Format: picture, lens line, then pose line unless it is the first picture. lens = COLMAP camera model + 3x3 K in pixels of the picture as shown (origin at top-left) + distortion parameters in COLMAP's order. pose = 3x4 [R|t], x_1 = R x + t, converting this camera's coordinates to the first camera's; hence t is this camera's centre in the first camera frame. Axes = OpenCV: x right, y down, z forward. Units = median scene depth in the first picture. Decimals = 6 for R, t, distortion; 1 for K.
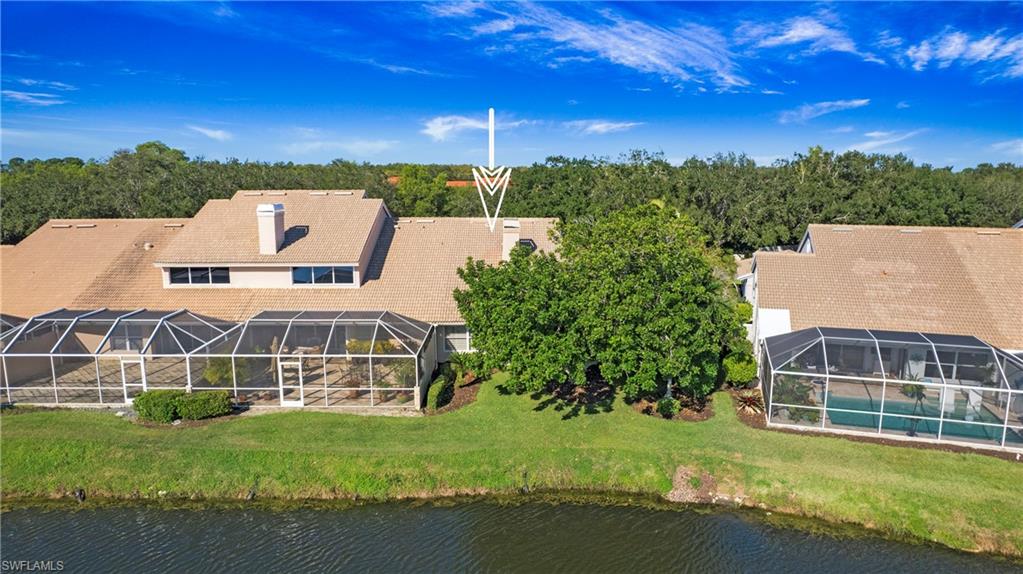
lens RADIAL K [[657.5, 0, 514.5], [0, 657.5, 286.7], [0, 0, 1]] dist [-0.078942, 0.070924]
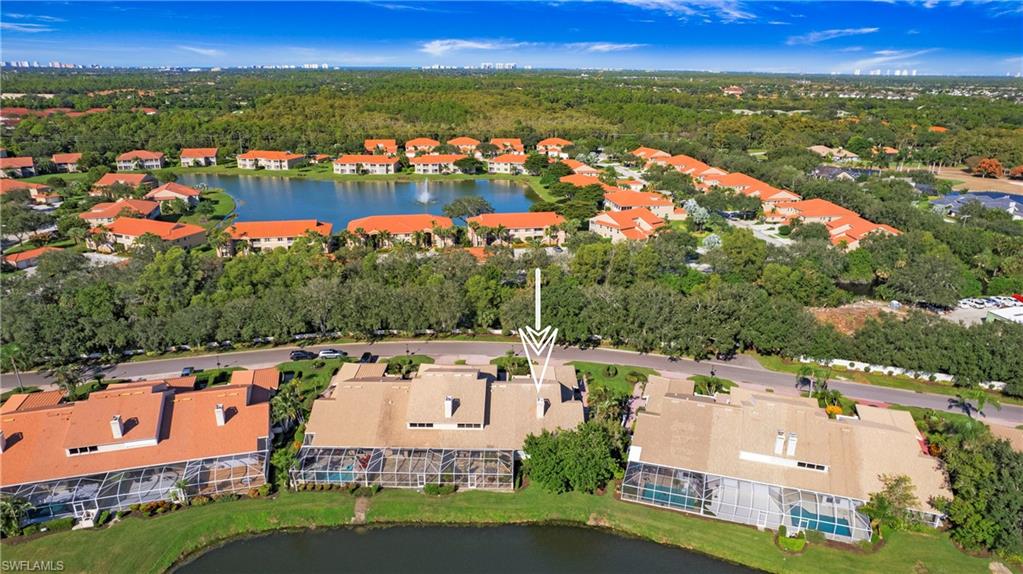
lens RADIAL K [[657.5, 0, 514.5], [0, 657.5, 286.7], [0, 0, 1]] dist [-0.078942, 0.070924]
pose [[0.999878, 0.014189, -0.006468, -0.130254], [-0.012957, 0.986763, 0.161652, -1.274379], [0.008676, -0.161549, 0.986827, -1.929815]]
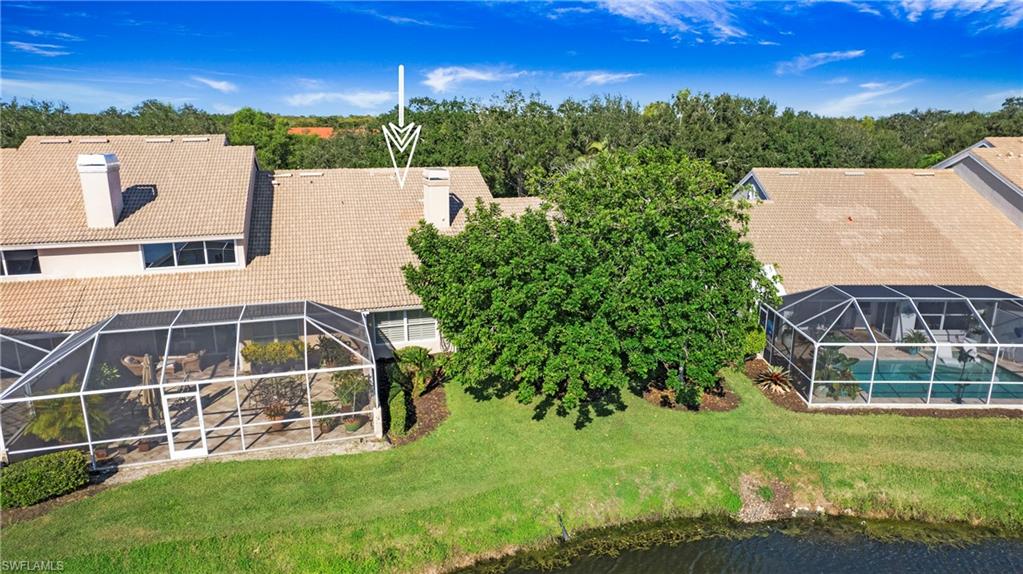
lens RADIAL K [[657.5, 0, 514.5], [0, 657.5, 286.7], [0, 0, 1]] dist [-0.078942, 0.070924]
pose [[0.960982, -0.067639, 0.268212, -0.185224], [0.047537, 0.995600, 0.080755, -0.028078], [-0.272494, -0.064855, 0.959969, 0.282129]]
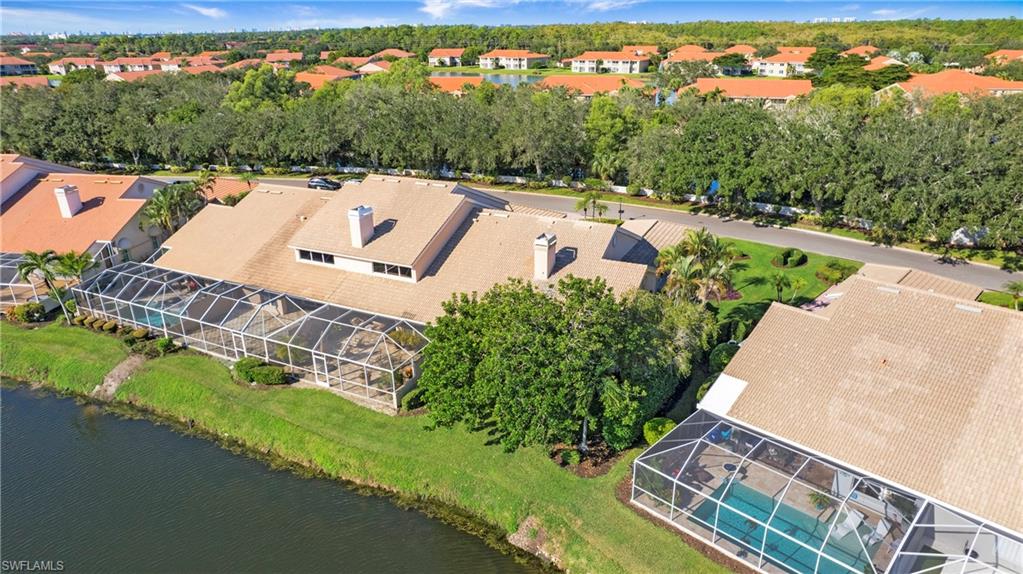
lens RADIAL K [[657.5, 0, 514.5], [0, 657.5, 286.7], [0, 0, 1]] dist [-0.078942, 0.070924]
pose [[0.891902, 0.157131, -0.424053, 0.592450], [-0.061516, 0.971134, 0.230465, -0.373635], [0.448025, -0.179466, 0.875823, -0.015881]]
